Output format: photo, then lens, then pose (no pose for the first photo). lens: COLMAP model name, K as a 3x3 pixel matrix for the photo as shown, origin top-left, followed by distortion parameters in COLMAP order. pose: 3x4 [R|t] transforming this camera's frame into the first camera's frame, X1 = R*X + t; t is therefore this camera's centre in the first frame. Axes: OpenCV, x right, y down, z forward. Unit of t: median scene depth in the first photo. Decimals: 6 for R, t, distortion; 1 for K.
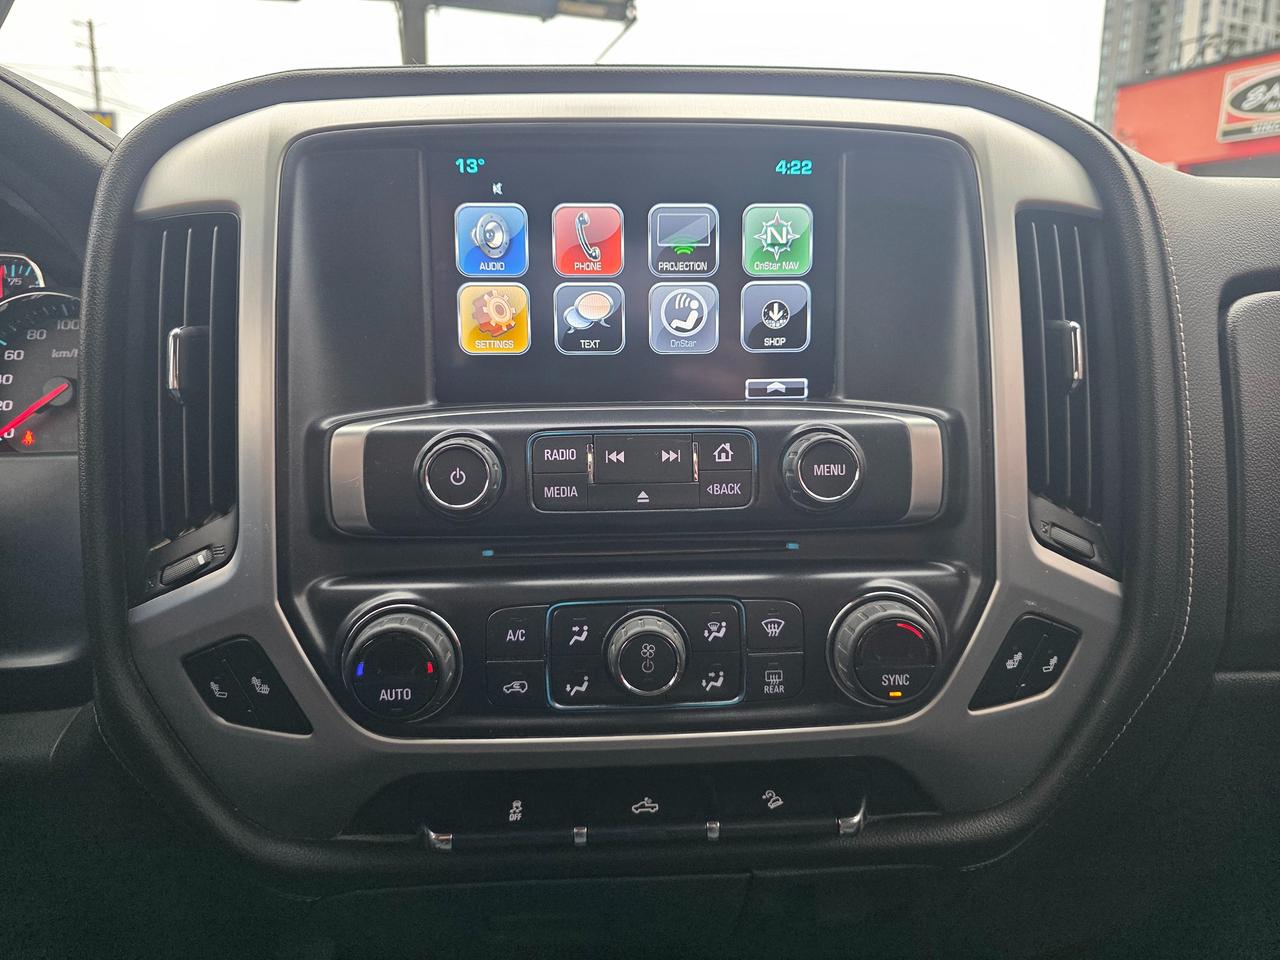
lens RADIAL K [[870.5, 0, 645.2], [0, 870.5, 479.9], [0, 0, 1]] dist [0.042410, -0.047086]
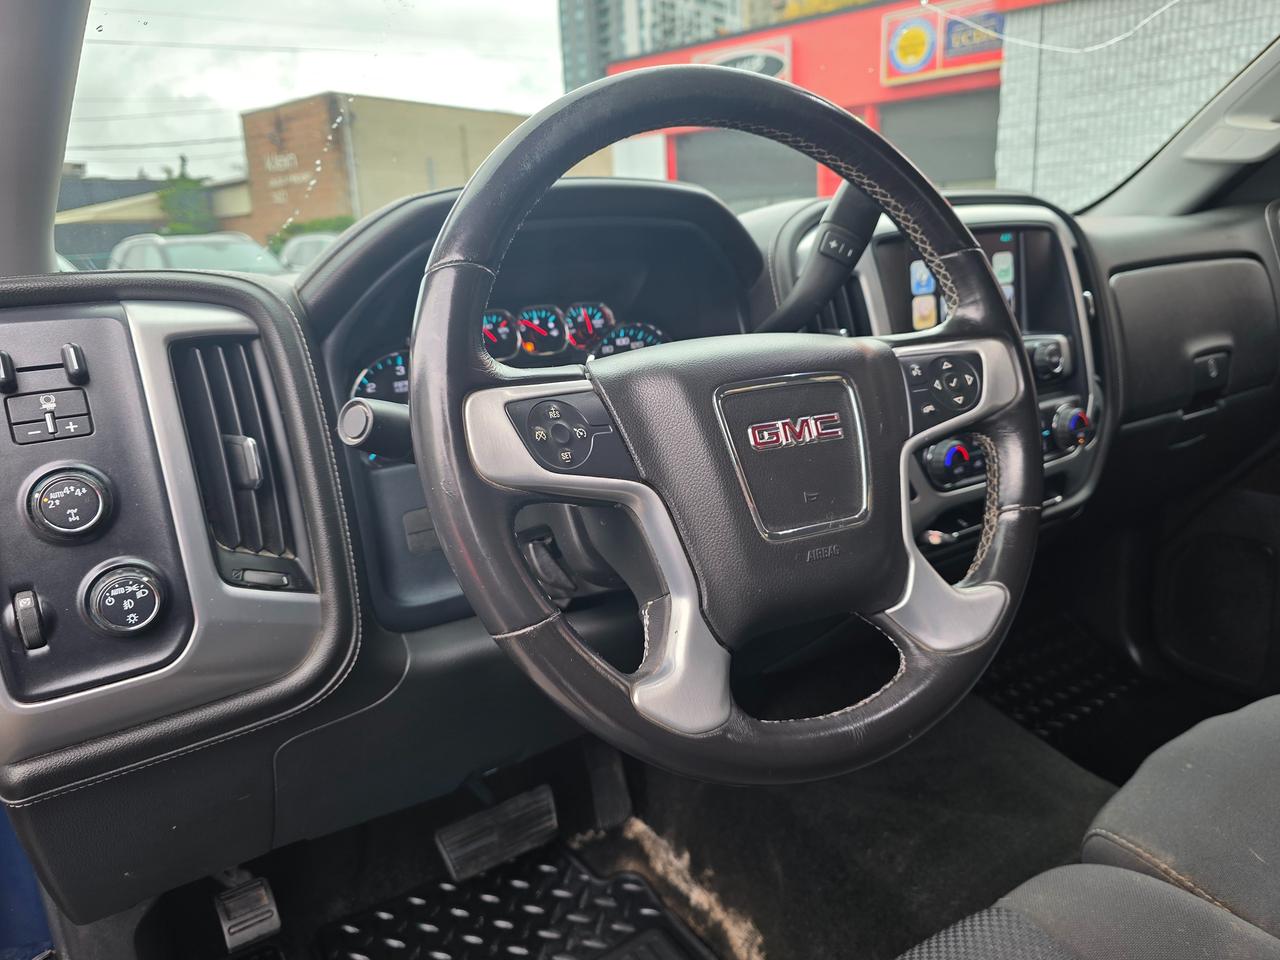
lens RADIAL K [[870.5, 0, 647.9], [0, 870.5, 492.2], [0, 0, 1]] dist [0.042410, -0.047086]
pose [[0.861172, -0.186231, 0.472970, -1.922452], [0.160939, 0.982495, 0.093823, -0.056728], [-0.482163, -0.004679, 0.876069, -0.627585]]
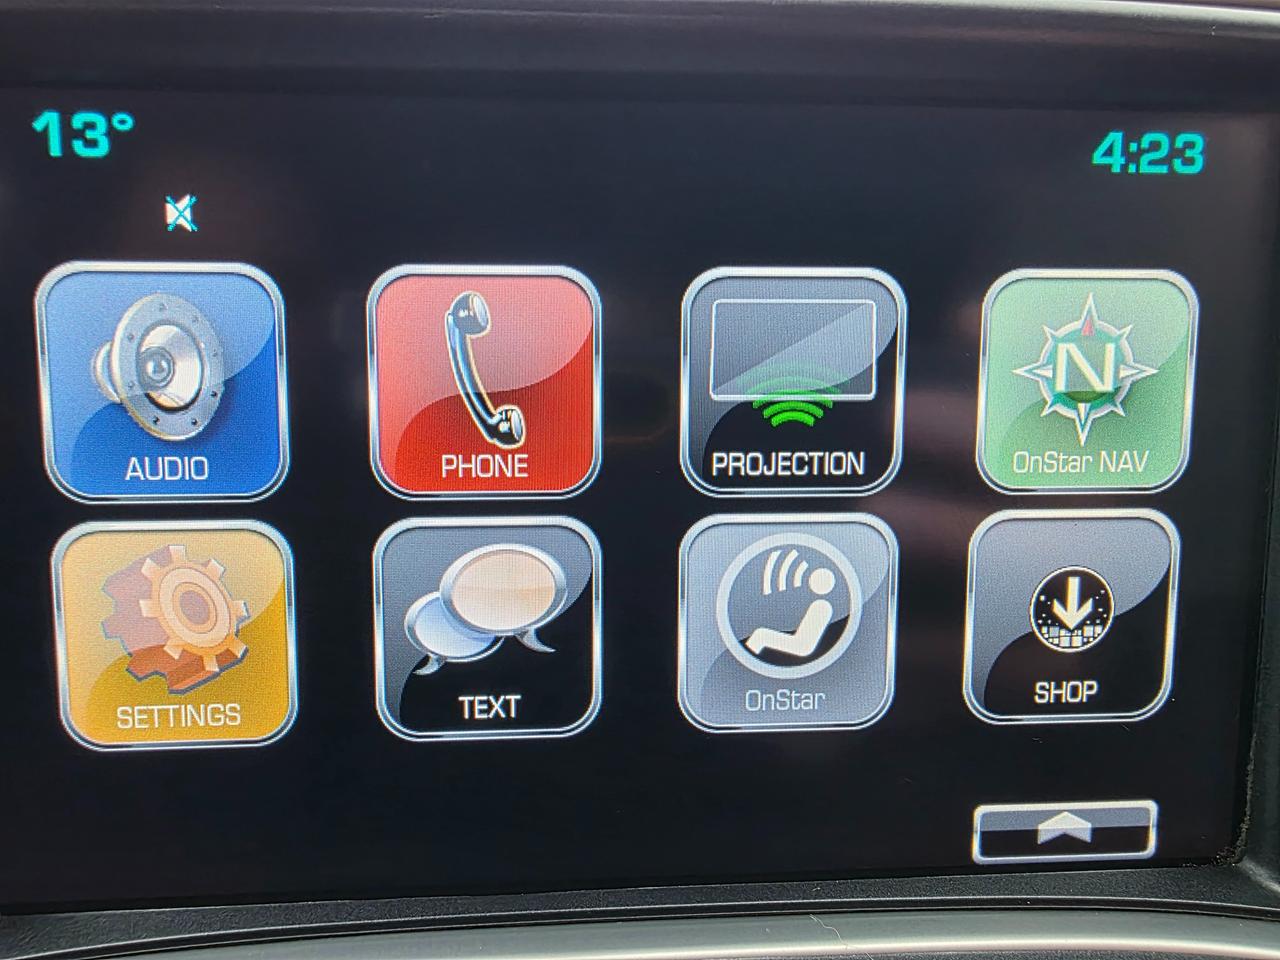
lens RADIAL K [[870.5, 0, 581.2], [0, 870.5, 491.5], [0, 0, 1]] dist [0.042410, -0.047086]
pose [[0.999956, 0.007360, 0.005825, -0.033145], [-0.007347, 0.999971, -0.002187, -0.233641], [-0.005841, 0.002145, 0.999981, 0.686203]]
